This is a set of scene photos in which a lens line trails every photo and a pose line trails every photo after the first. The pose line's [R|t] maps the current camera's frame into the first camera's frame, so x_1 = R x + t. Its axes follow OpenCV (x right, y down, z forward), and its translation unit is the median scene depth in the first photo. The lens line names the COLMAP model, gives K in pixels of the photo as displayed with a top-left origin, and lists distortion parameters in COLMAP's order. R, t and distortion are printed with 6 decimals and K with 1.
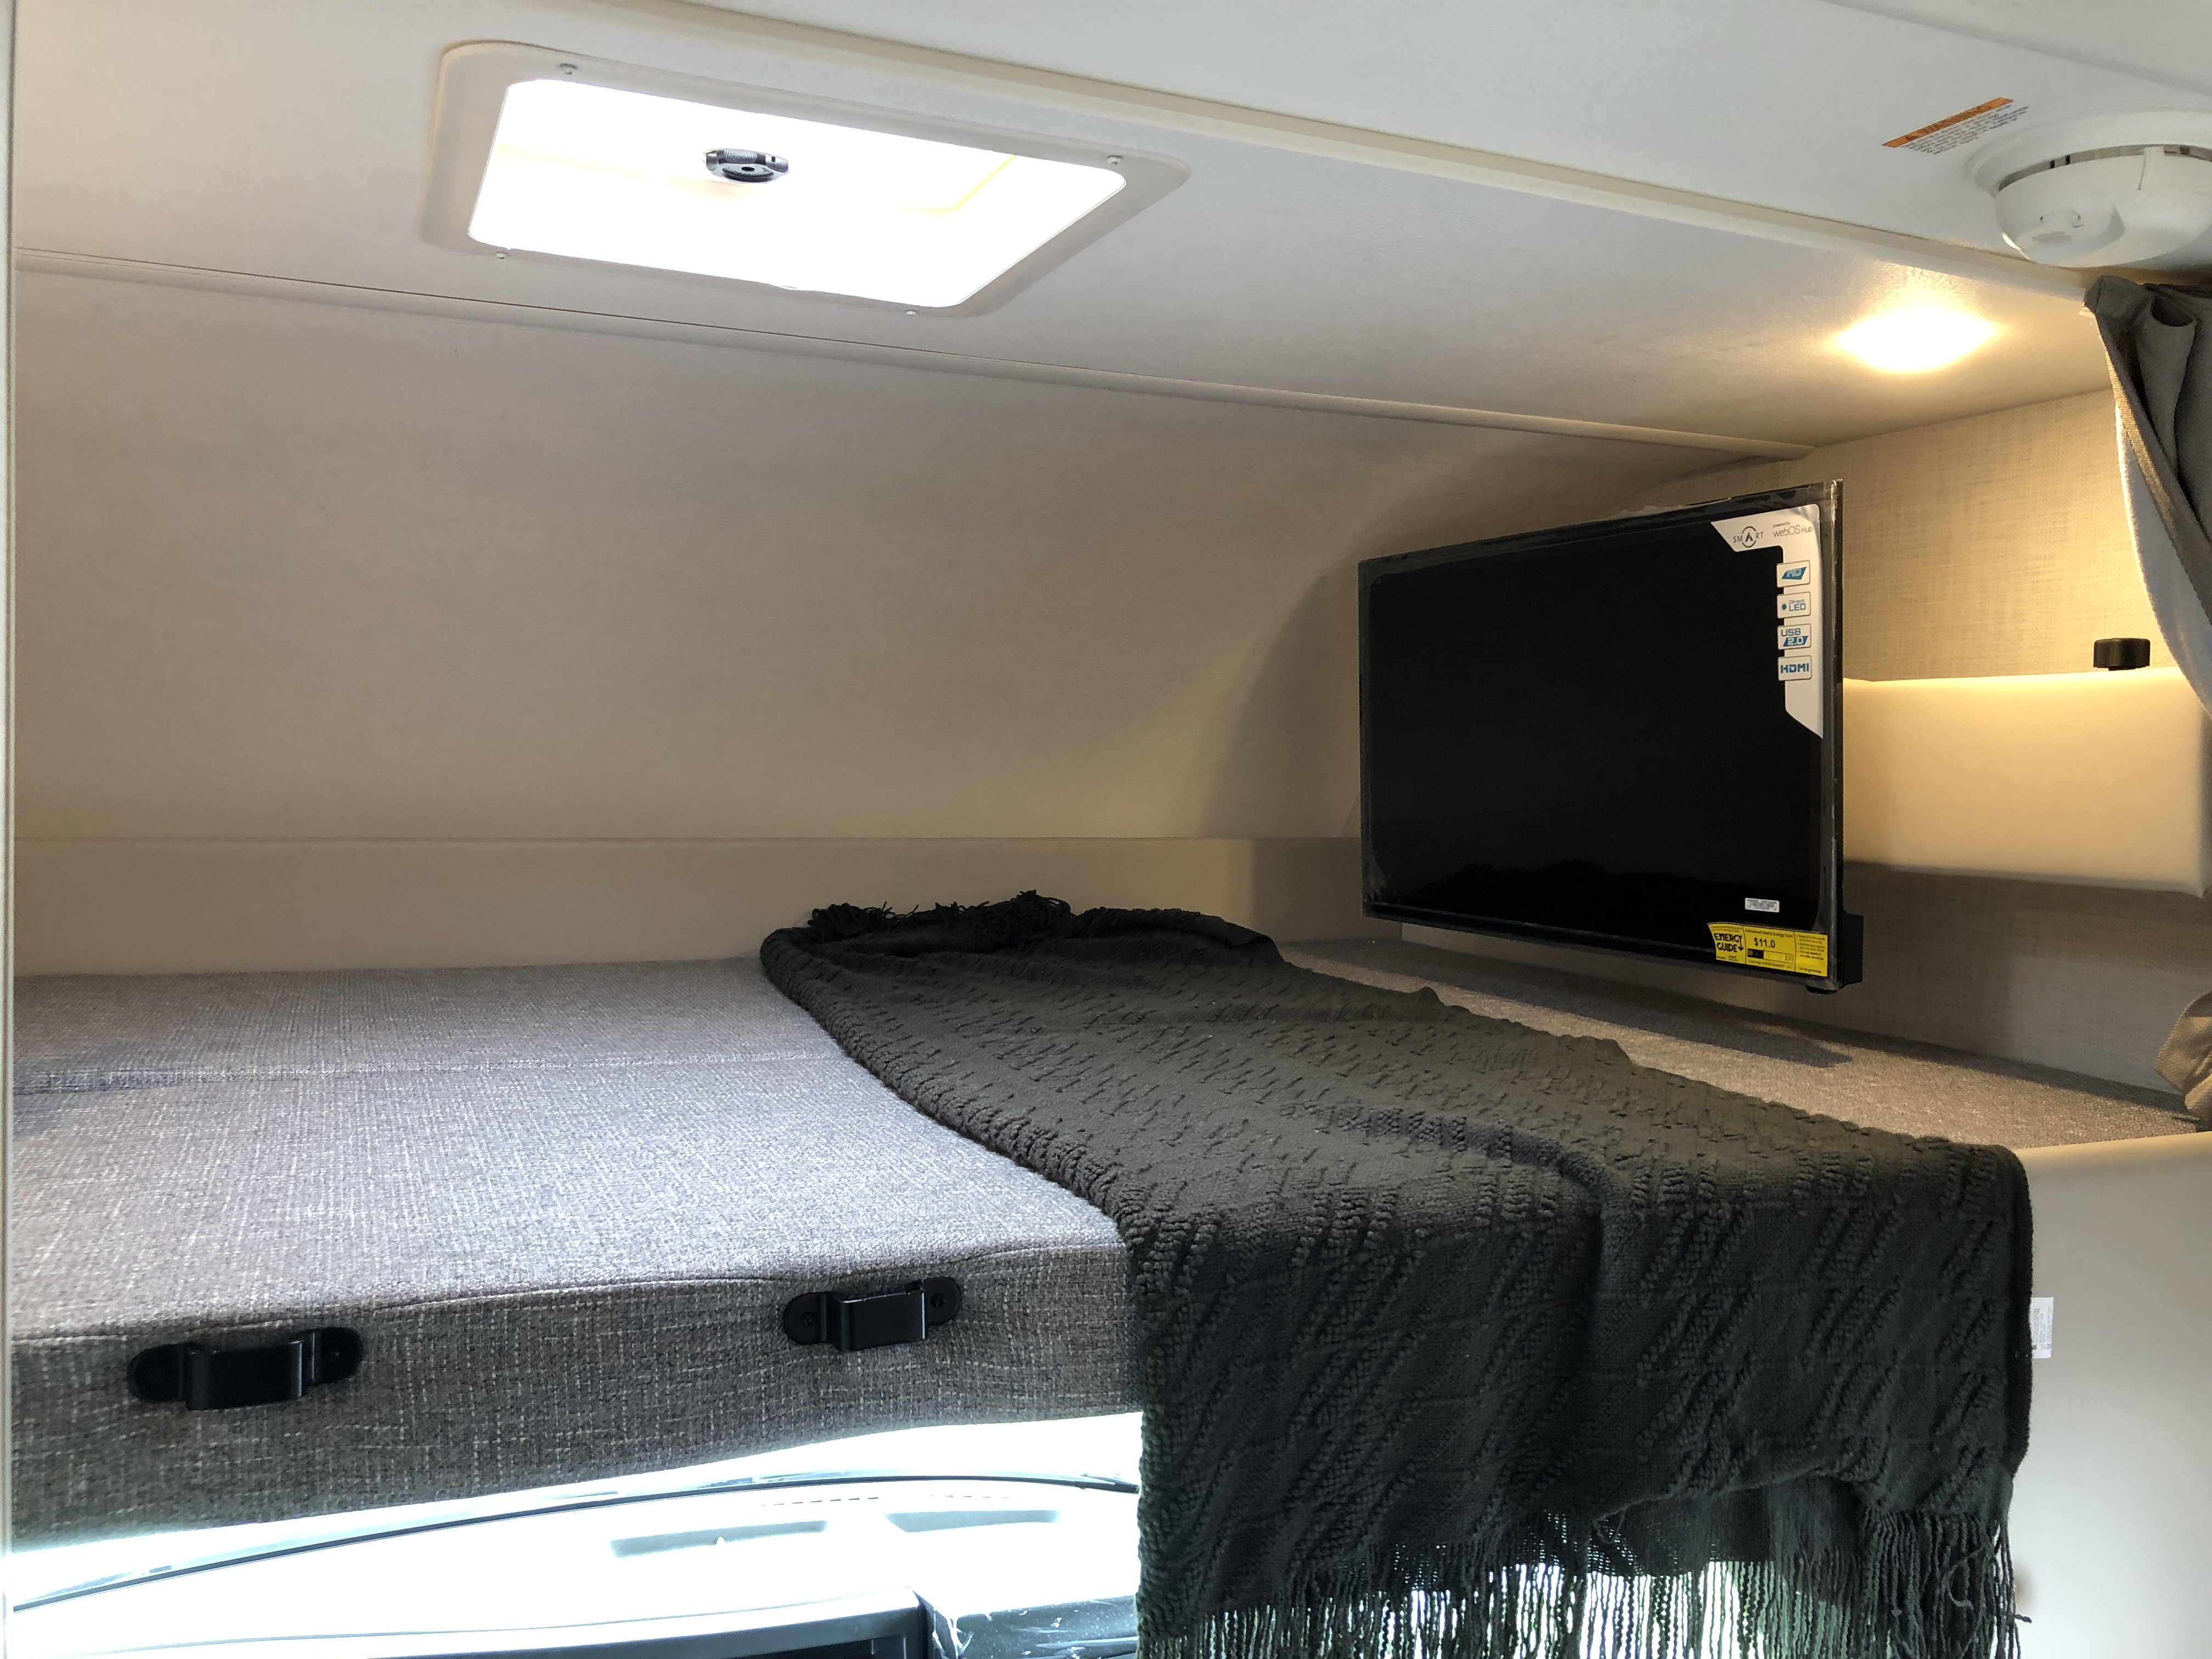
lens RADIAL K [[1850.8, 0, 1106.0], [0, 1850.8, 829.5], [0, 0, 1]] dist [0.014375, -0.008156]
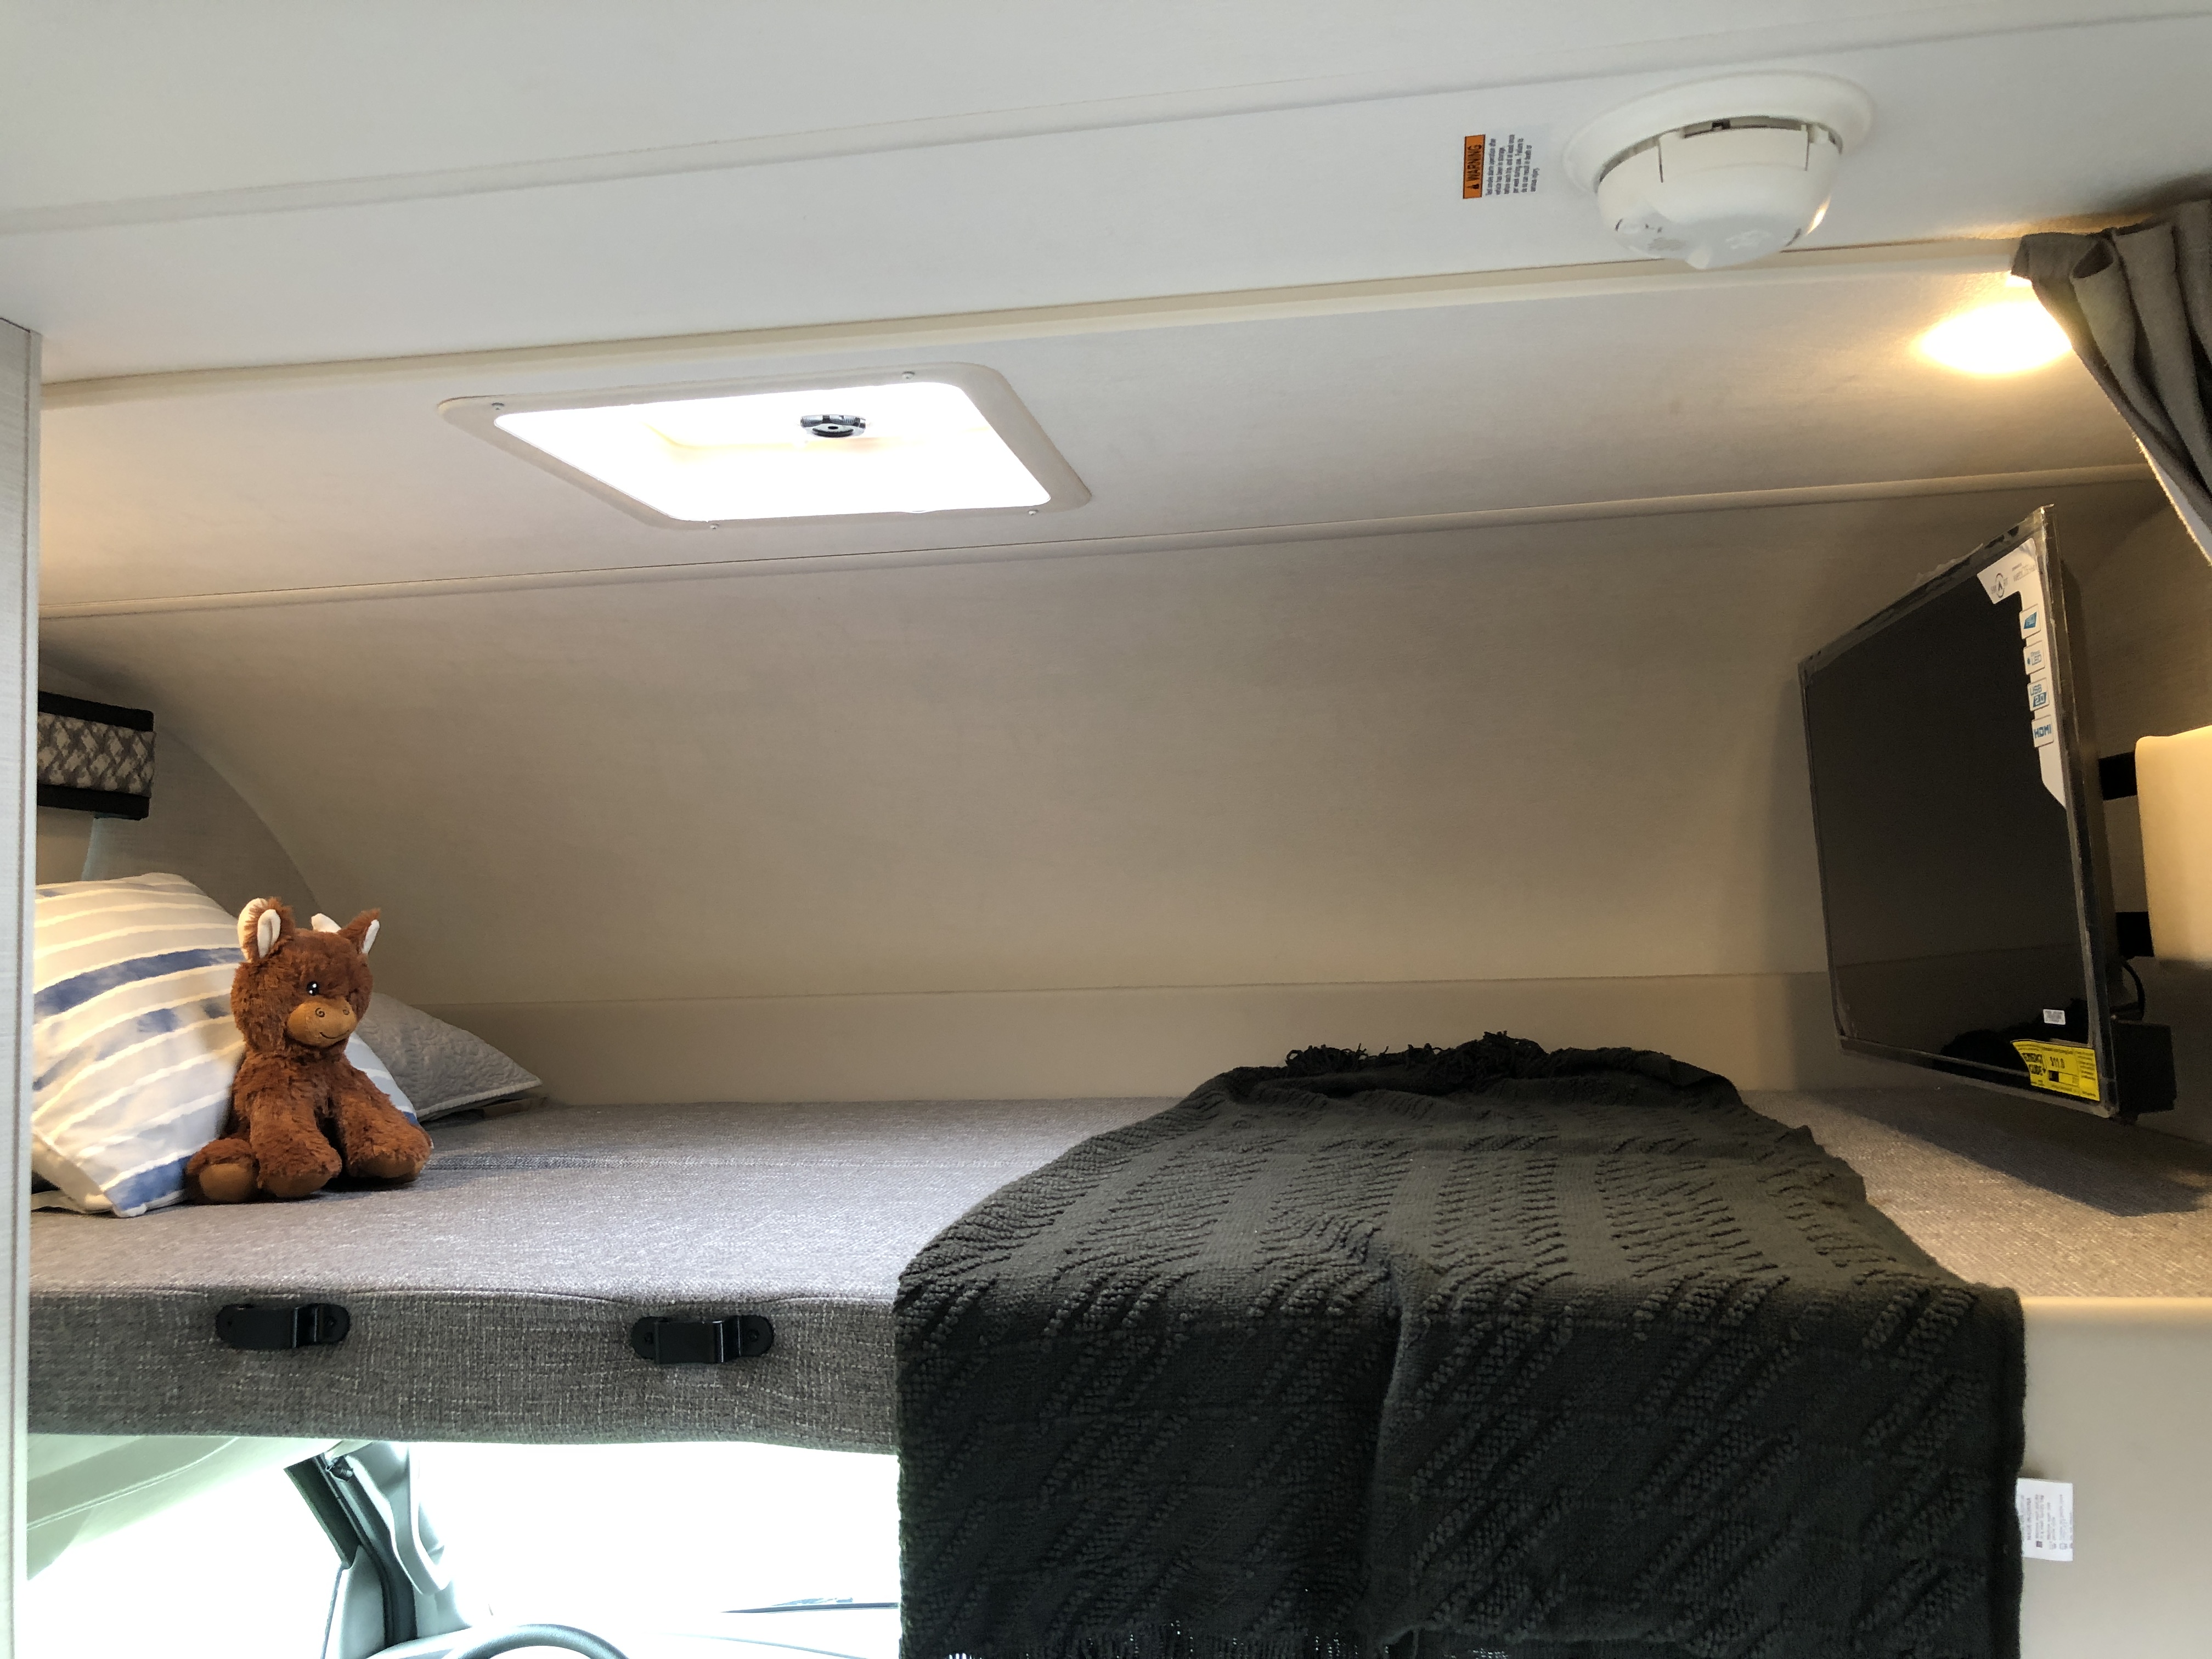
lens RADIAL K [[1850.8, 0, 1106.0], [0, 1850.8, 829.5], [0, 0, 1]] dist [0.014375, -0.008156]
pose [[0.827837, -0.077299, -0.555618, 0.720792], [0.020876, 0.994020, -0.107187, 0.057552], [0.560581, 0.077134, 0.824500, 0.105851]]
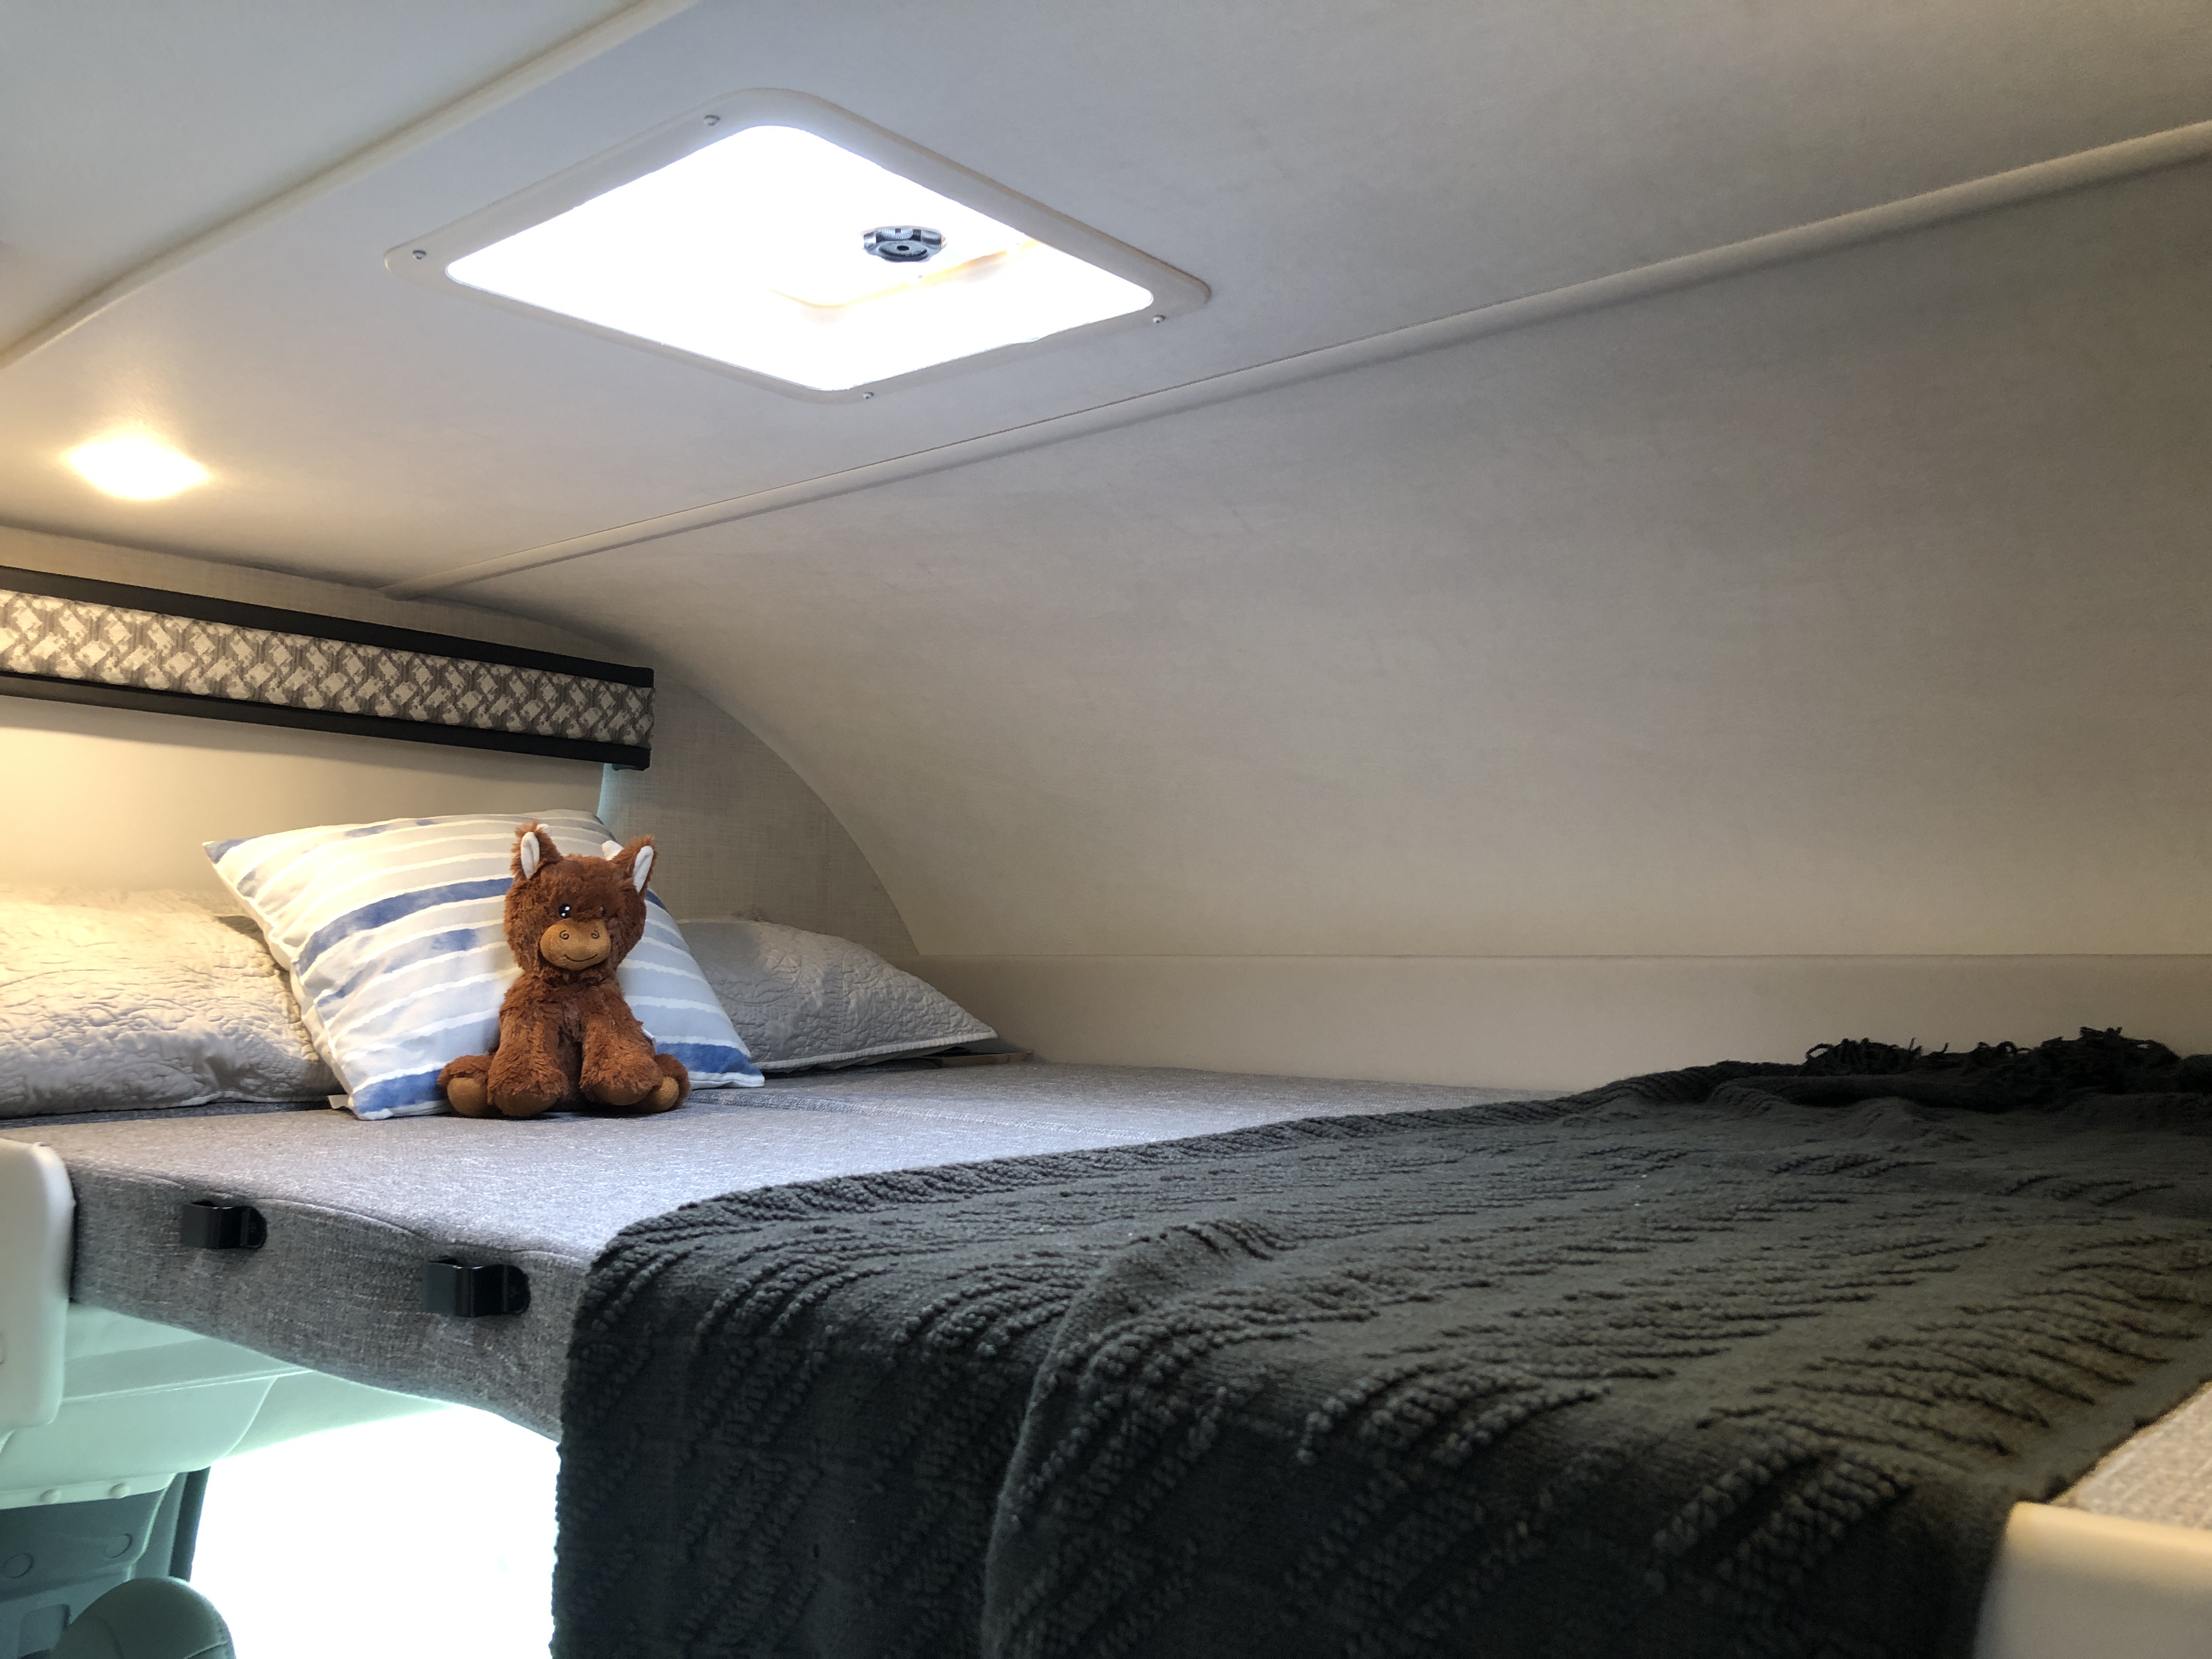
lens RADIAL K [[1841.6, 0, 1047.0], [0, 1841.6, 837.1], [0, 0, 1]] dist [0.021533, 0.002932]
pose [[0.429832, -0.078945, -0.899451, 0.876902], [-0.029373, 0.994420, -0.101317, 0.093881], [0.902431, 0.069969, 0.425114, 0.746666]]
